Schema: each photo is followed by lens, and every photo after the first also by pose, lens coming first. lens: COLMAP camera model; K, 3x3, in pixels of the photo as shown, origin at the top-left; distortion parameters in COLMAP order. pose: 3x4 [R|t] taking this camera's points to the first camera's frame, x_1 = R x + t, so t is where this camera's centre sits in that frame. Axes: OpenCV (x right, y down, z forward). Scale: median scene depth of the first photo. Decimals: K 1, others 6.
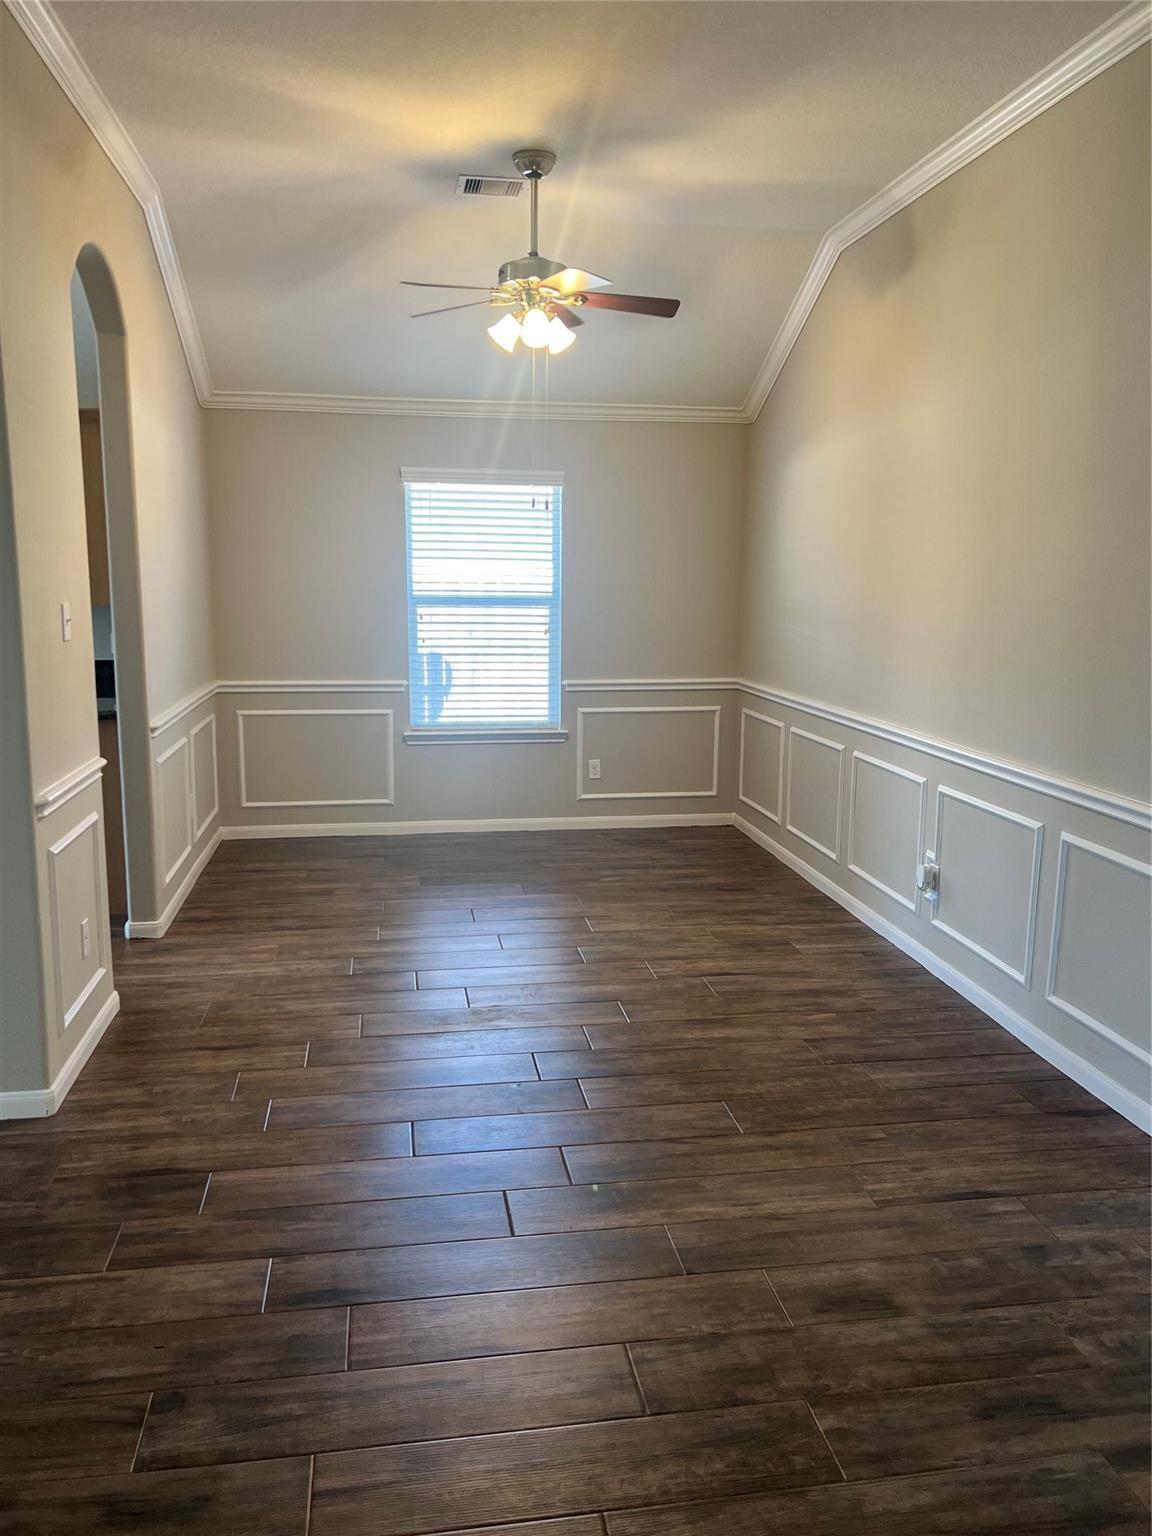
lens RADIAL K [[1152.1, 0, 570.6], [0, 1152.1, 759.4], [0, 0, 1]] dist [0.062253, -0.060828]
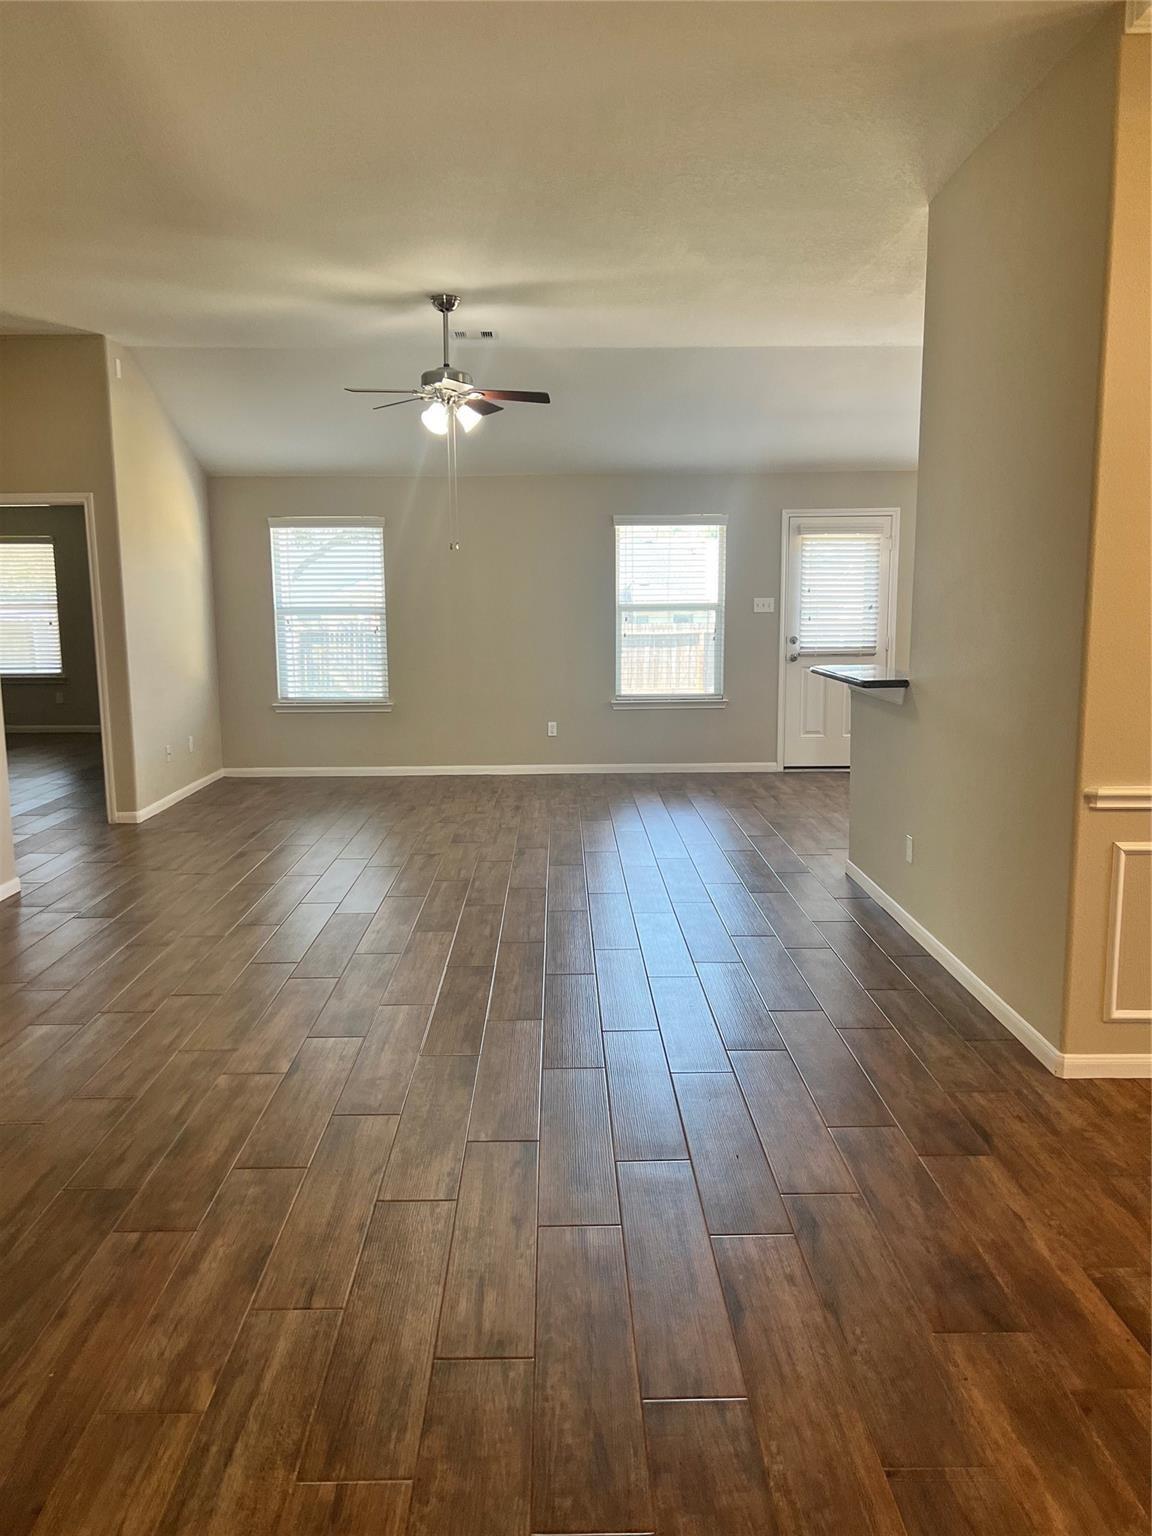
lens RADIAL K [[1152.1, 0, 567.9], [0, 1152.1, 758.0], [0, 0, 1]] dist [0.062253, -0.060828]
pose [[-0.160978, 0.124636, -0.979057, 0.490233], [-0.148964, 0.977562, 0.148938, -0.060789], [0.975651, 0.169820, -0.138800, 0.483662]]
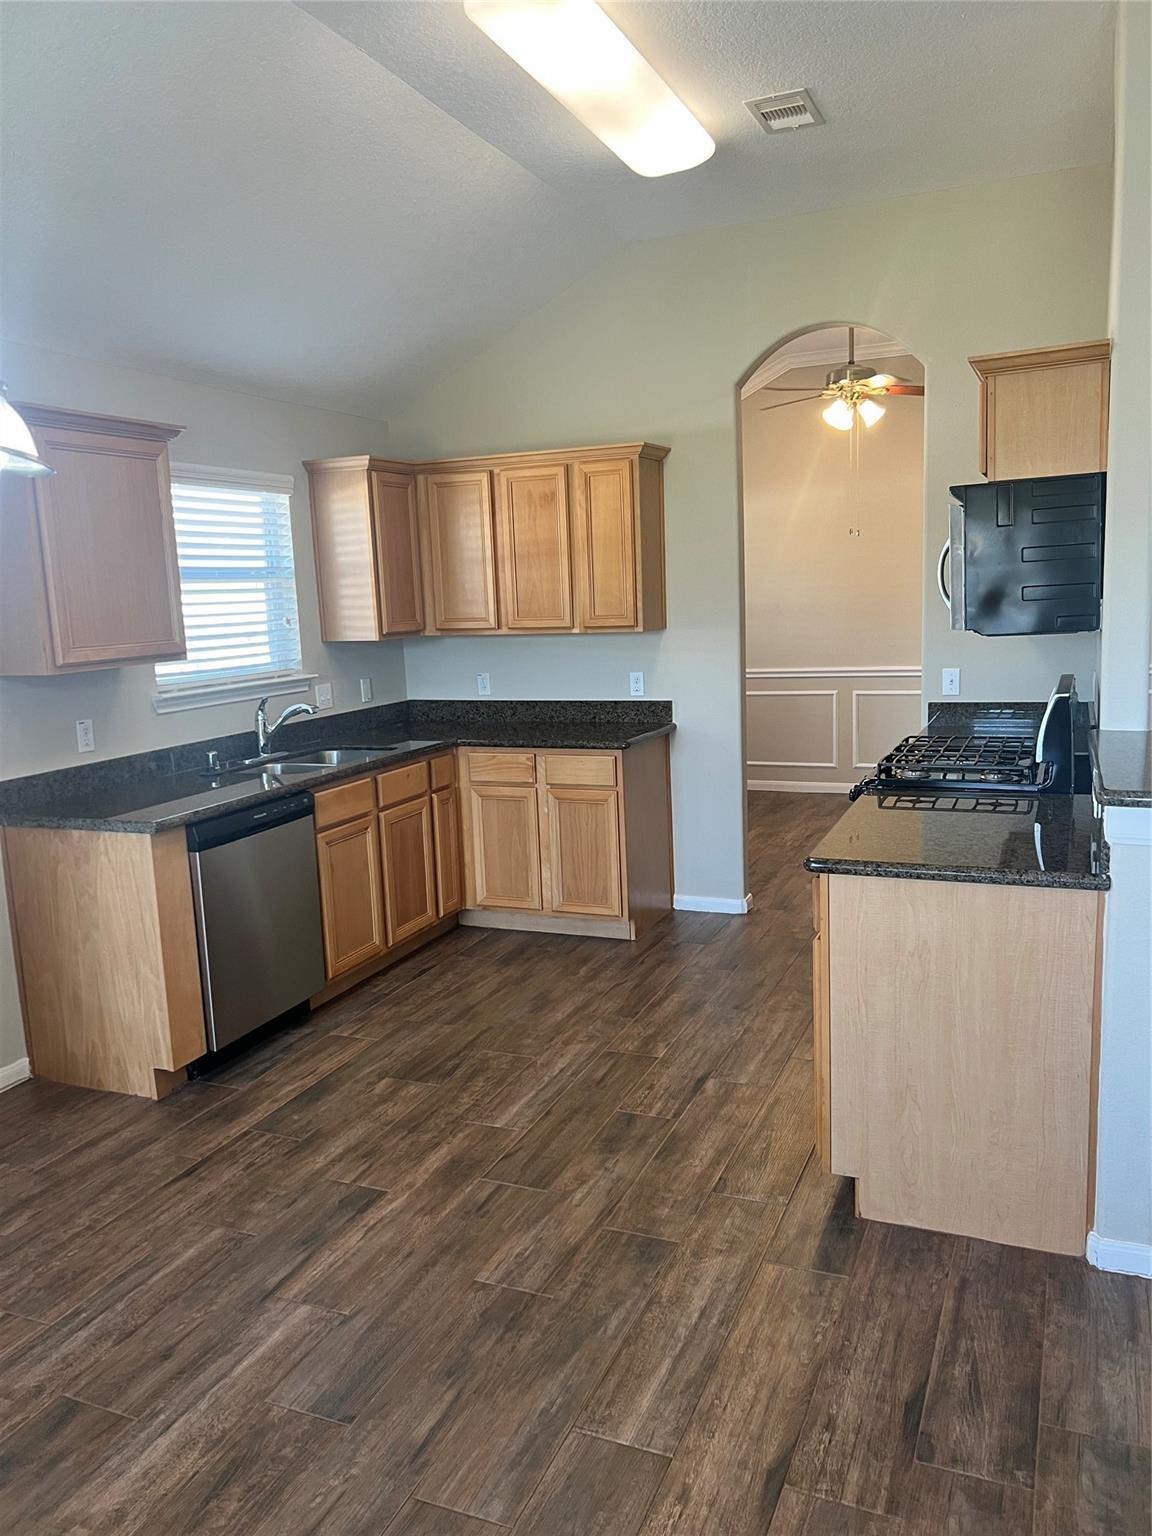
lens RADIAL K [[1152.1, 0, 563.8], [0, 1152.1, 764.1], [0, 0, 1]] dist [0.062253, -0.060828]
pose [[0.541878, -0.162624, 0.824574, -1.516777], [0.178304, 0.981013, 0.076302, -0.118405], [-0.821326, 0.105678, 0.560585, 0.538469]]
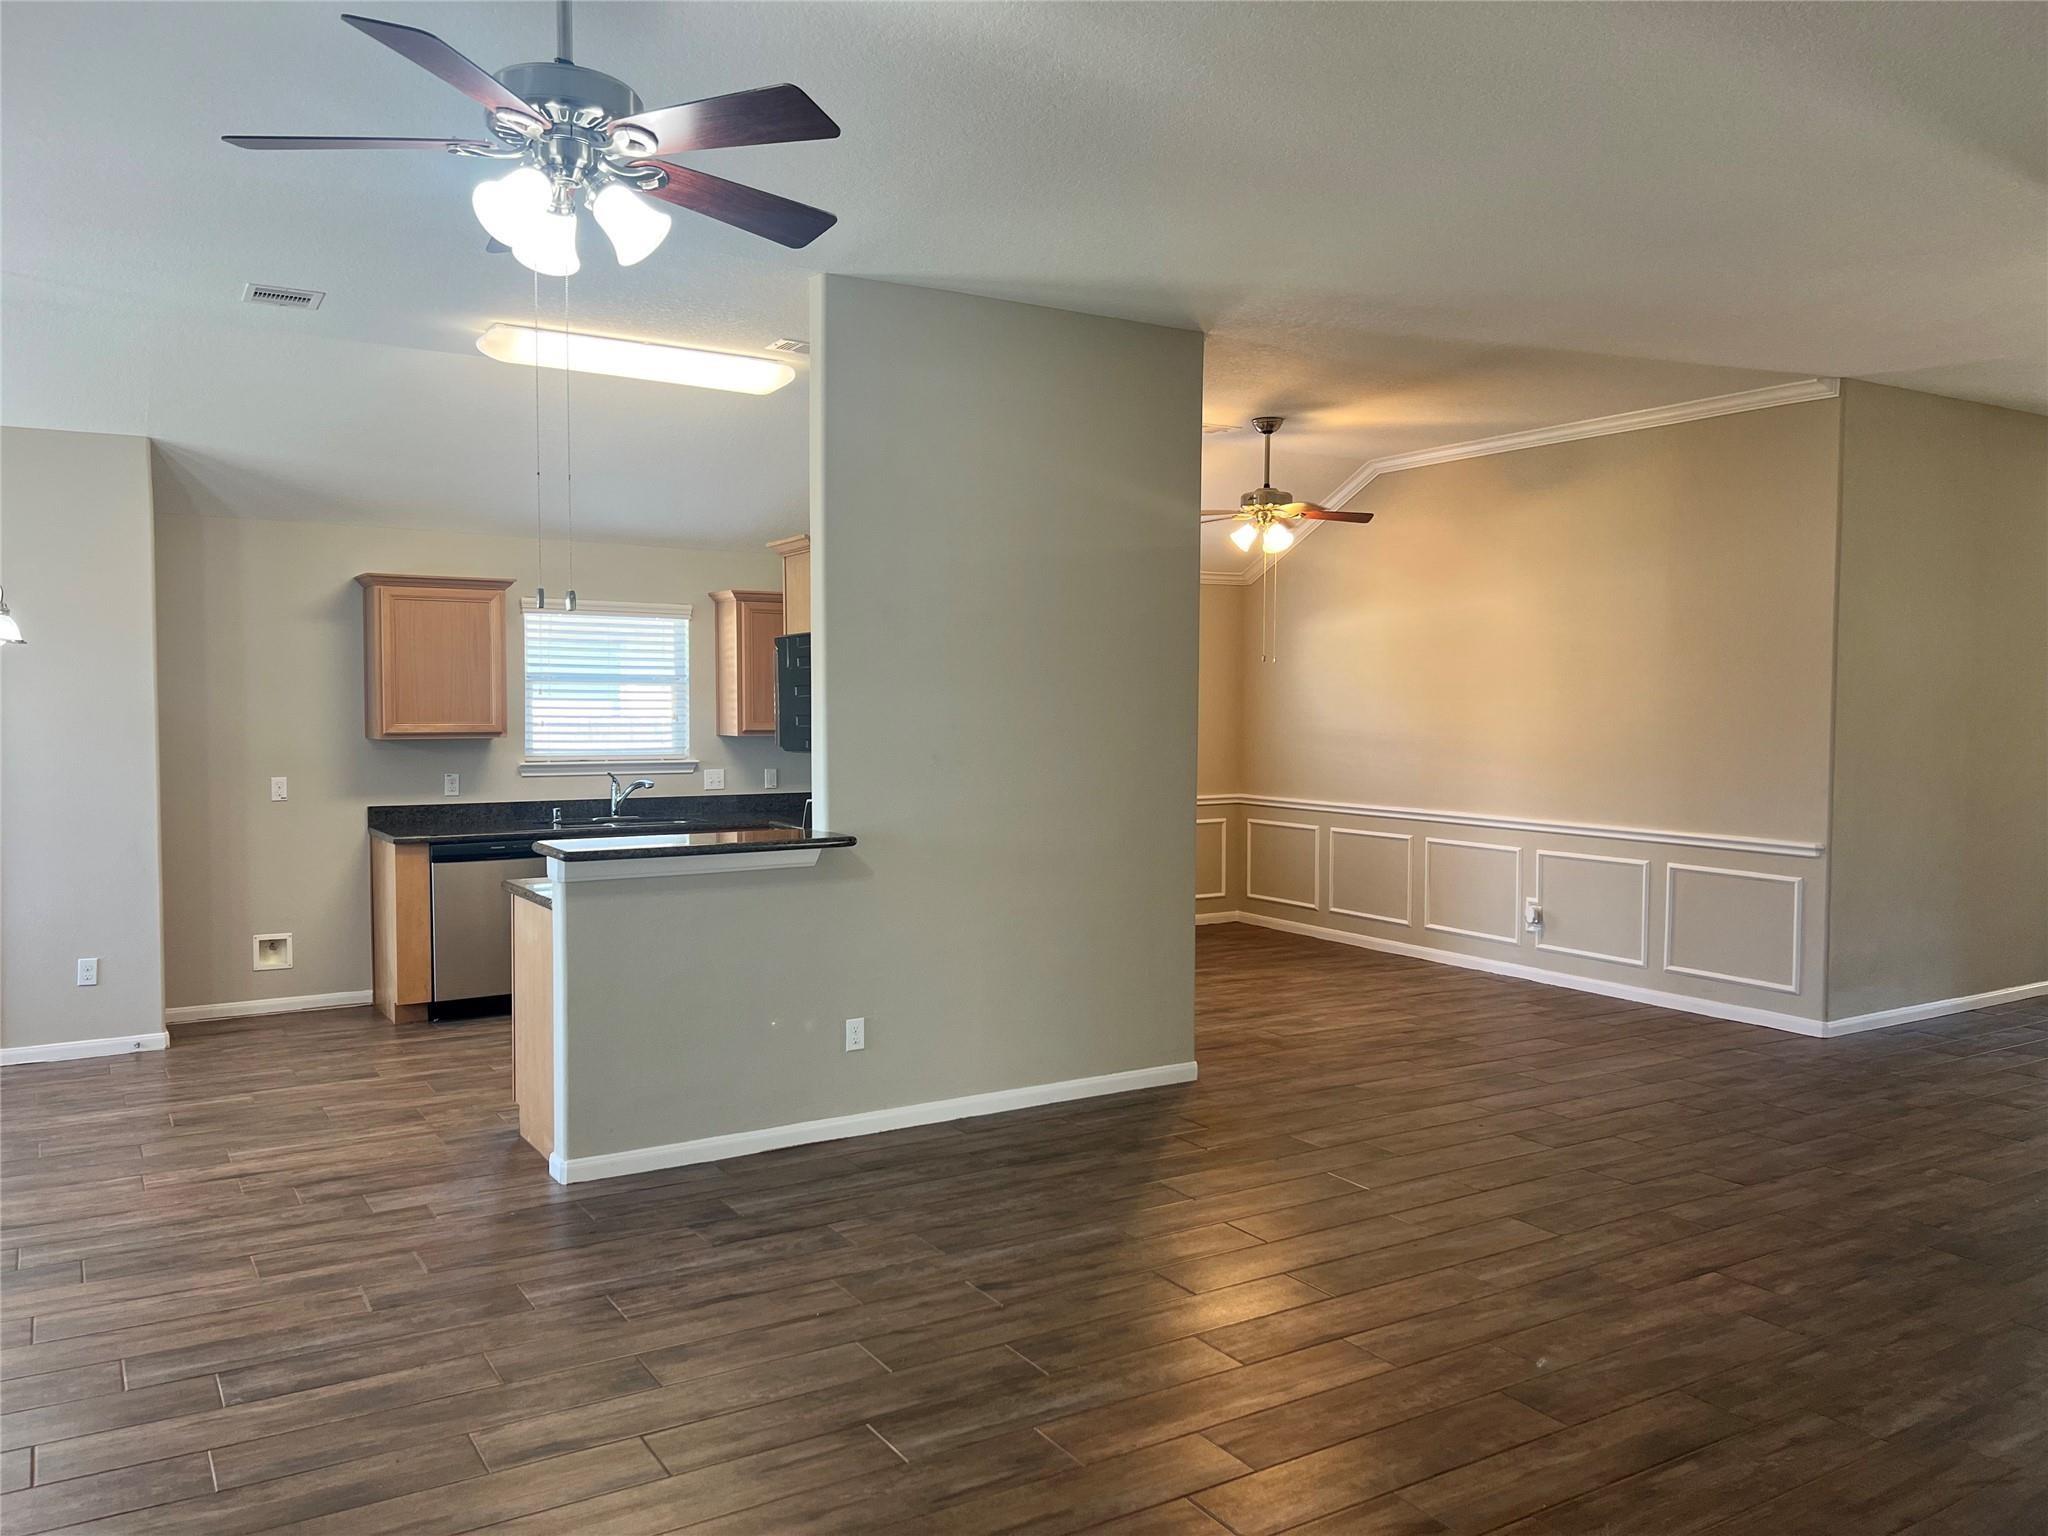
lens RADIAL K [[1536.2, 0, 1025.9], [0, 1536.2, 764.1], [0, 0, 1]] dist [0.062253, -0.060828]
pose [[0.924879, -0.024838, 0.379450, -1.020368], [0.067992, 0.992585, -0.100753, 0.067308], [-0.374134, 0.118984, 0.919710, -0.561460]]
